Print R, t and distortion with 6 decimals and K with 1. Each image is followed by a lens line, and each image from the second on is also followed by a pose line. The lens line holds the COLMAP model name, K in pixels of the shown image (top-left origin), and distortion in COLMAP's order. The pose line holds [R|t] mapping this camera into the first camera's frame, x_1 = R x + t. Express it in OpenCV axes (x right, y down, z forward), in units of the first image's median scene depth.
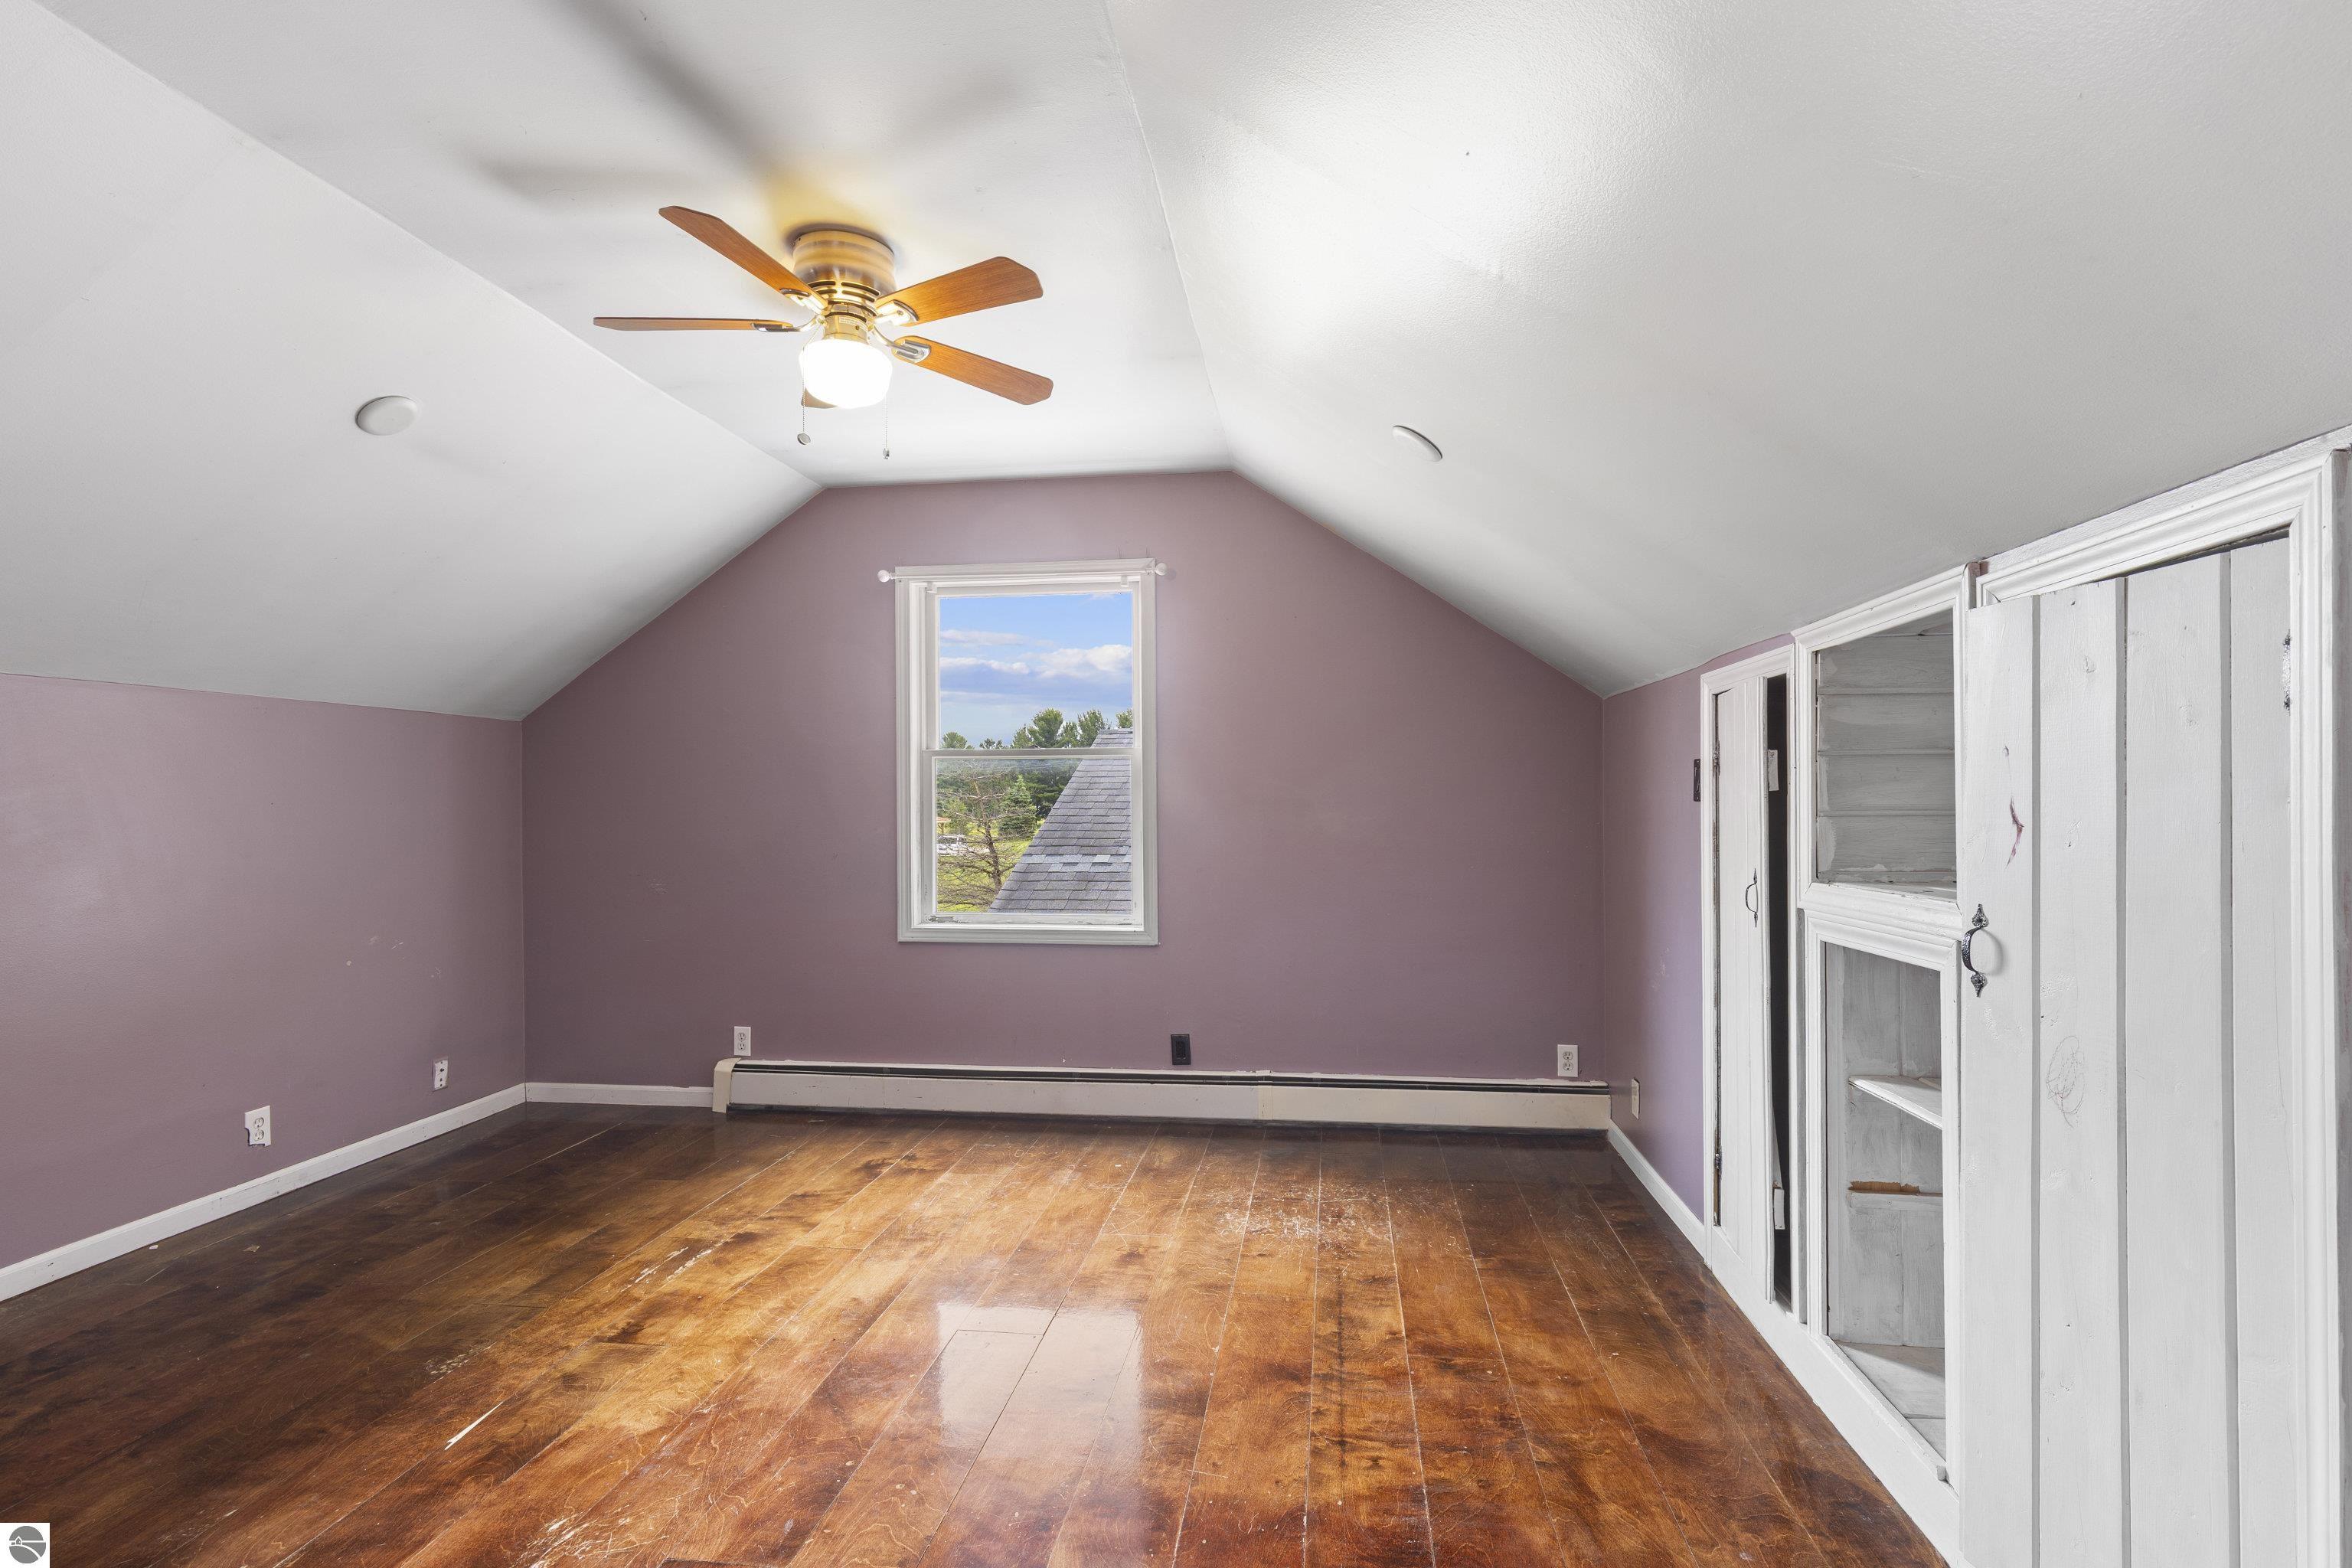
lens RADIAL K [[1069.9, 0, 1183.6], [0, 1069.9, 799.1], [0, 0, 1]] dist [0.005018, -0.000157]
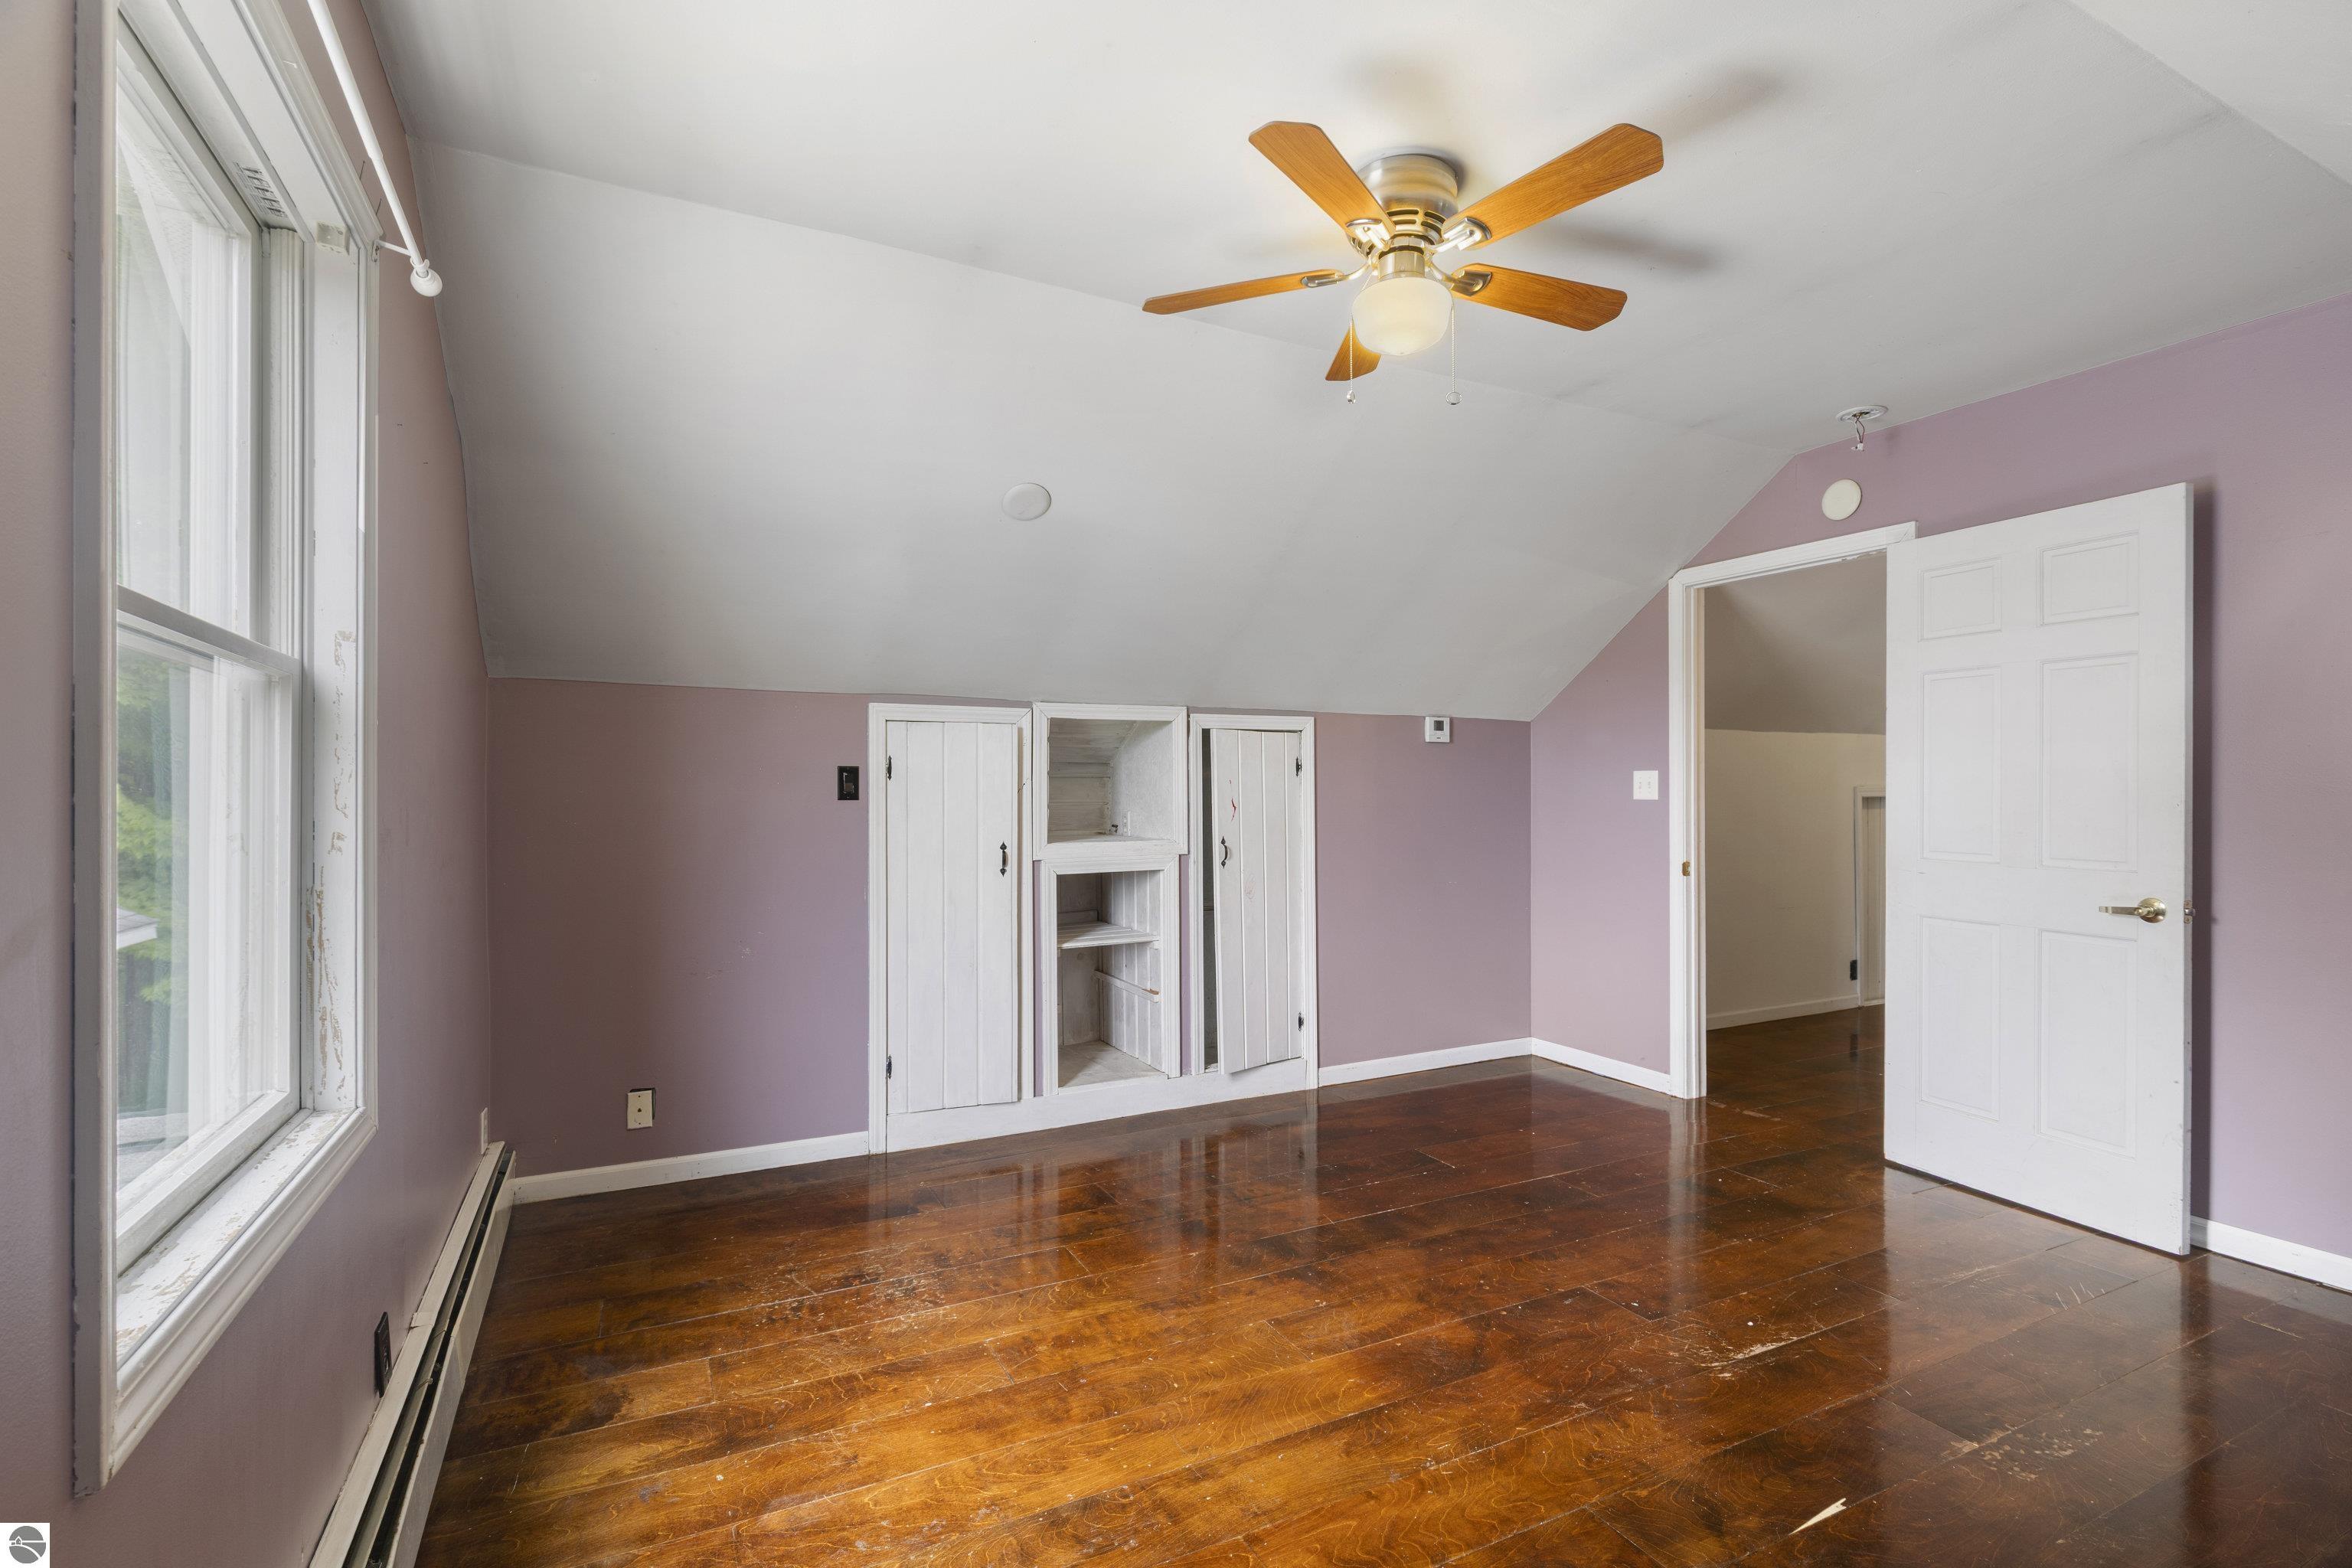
lens RADIAL K [[1088.8, 0, 1176.0], [0, 1088.8, 784.0], [0, 0, 1]] dist [0.001690, 0.000158]
pose [[-0.551613, 0.015140, 0.833963, -0.991540], [0.000985, 0.999846, -0.017501, 0.008788], [-0.834100, -0.008832, -0.551543, 1.708181]]
